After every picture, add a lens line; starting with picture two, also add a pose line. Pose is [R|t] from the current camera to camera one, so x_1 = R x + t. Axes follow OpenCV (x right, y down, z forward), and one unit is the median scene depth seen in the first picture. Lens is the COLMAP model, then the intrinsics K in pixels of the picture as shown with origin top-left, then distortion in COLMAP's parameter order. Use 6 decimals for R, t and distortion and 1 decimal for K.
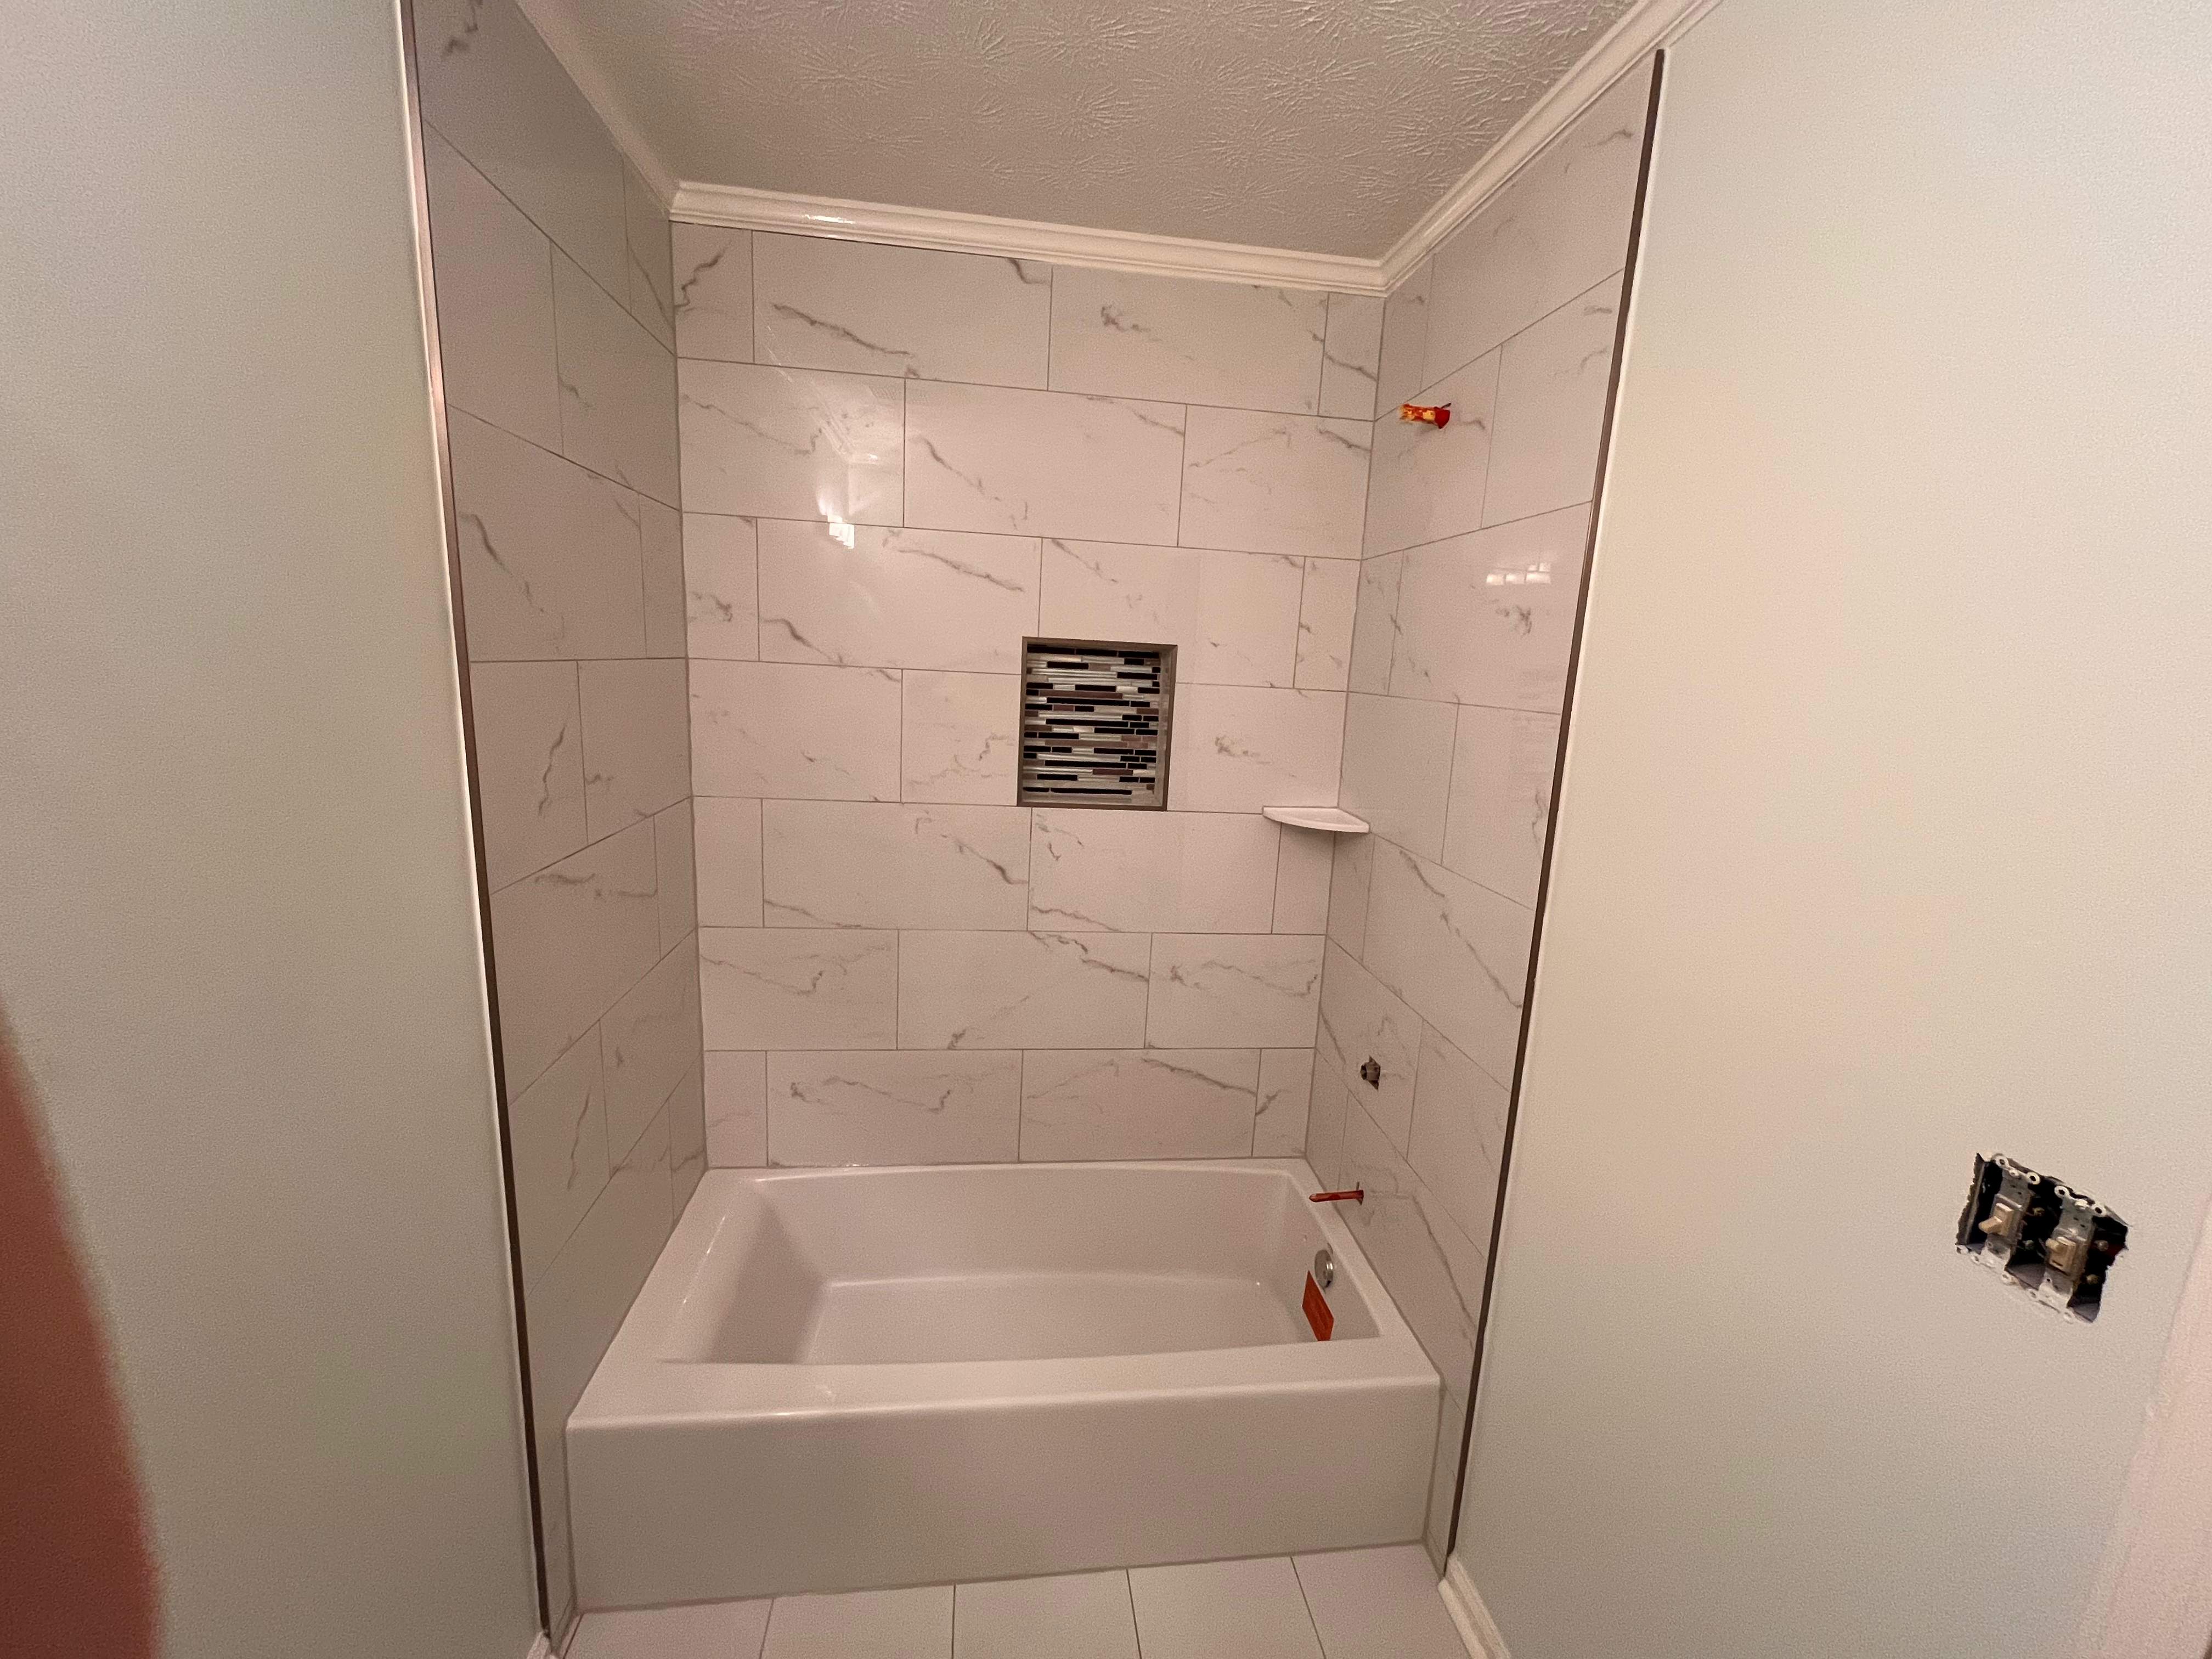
lens RADIAL K [[901.8, 0, 1105.2], [0, 901.8, 825.5], [0, 0, 1]] dist [0.001346, -0.000451]
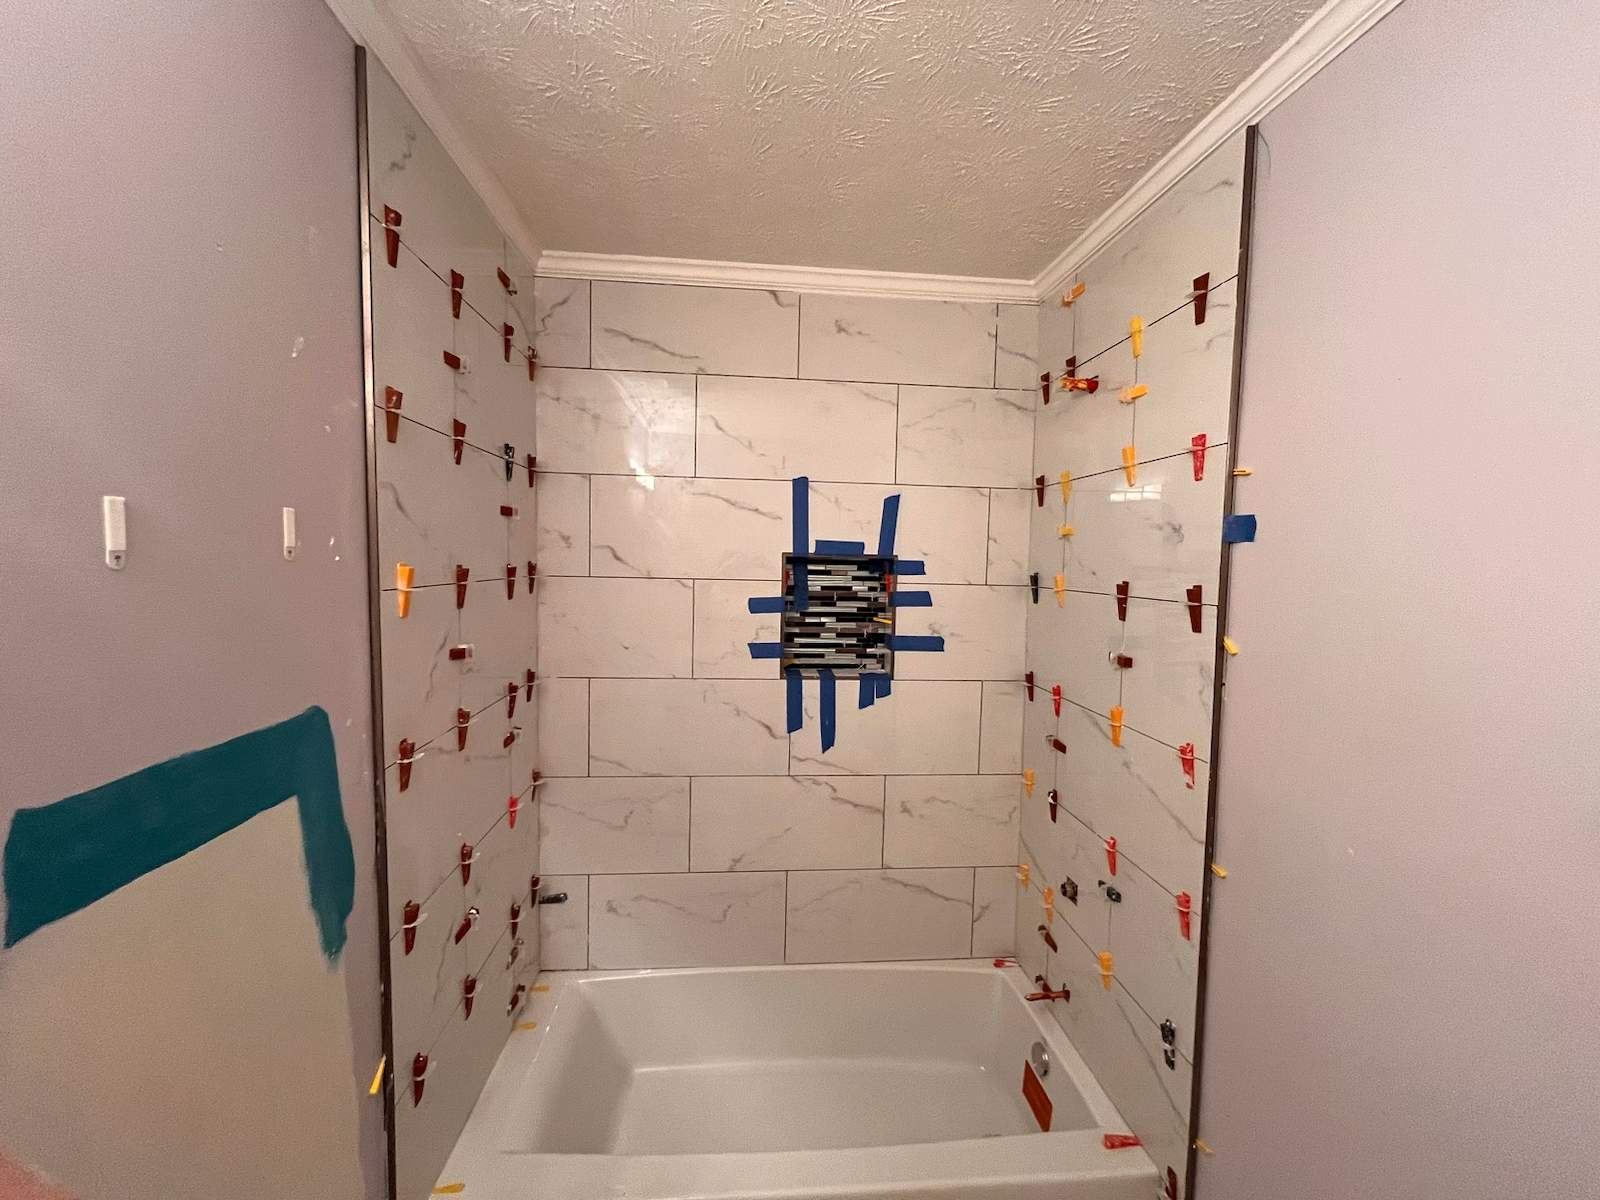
lens RADIAL K [[652.3, 0, 800.9], [0, 652.3, 597.9], [0, 0, 1]] dist [0.001346, -0.000451]
pose [[0.998921, -0.026431, -0.038195, -0.028378], [0.021552, 0.992179, -0.122947, -0.021971], [0.041145, 0.121991, 0.991678, 0.042119]]
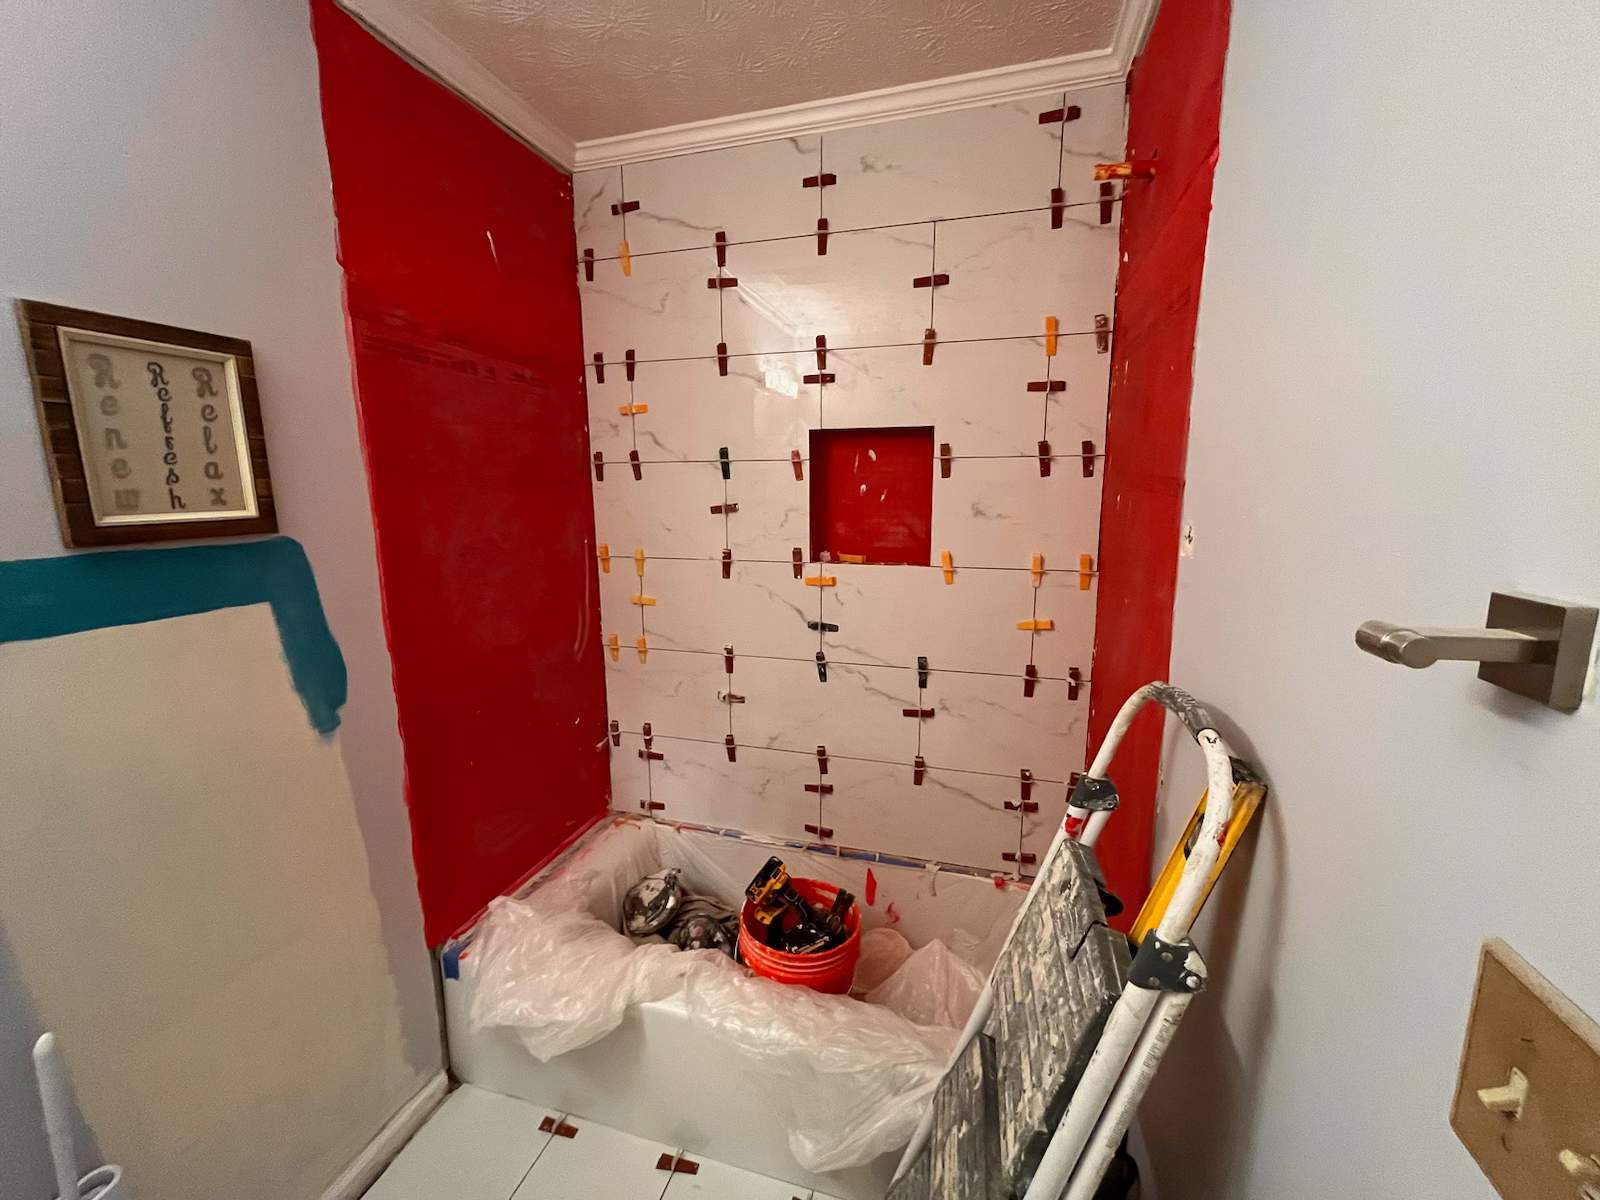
lens RADIAL K [[652.3, 0, 796.8], [0, 652.3, 597.1], [0, 0, 1]] dist [0.001346, -0.000451]
pose [[0.913543, 0.013388, -0.406521, 0.269333], [-0.021727, 0.999637, -0.015905, 0.043743], [0.406161, 0.023362, 0.913503, 0.146731]]
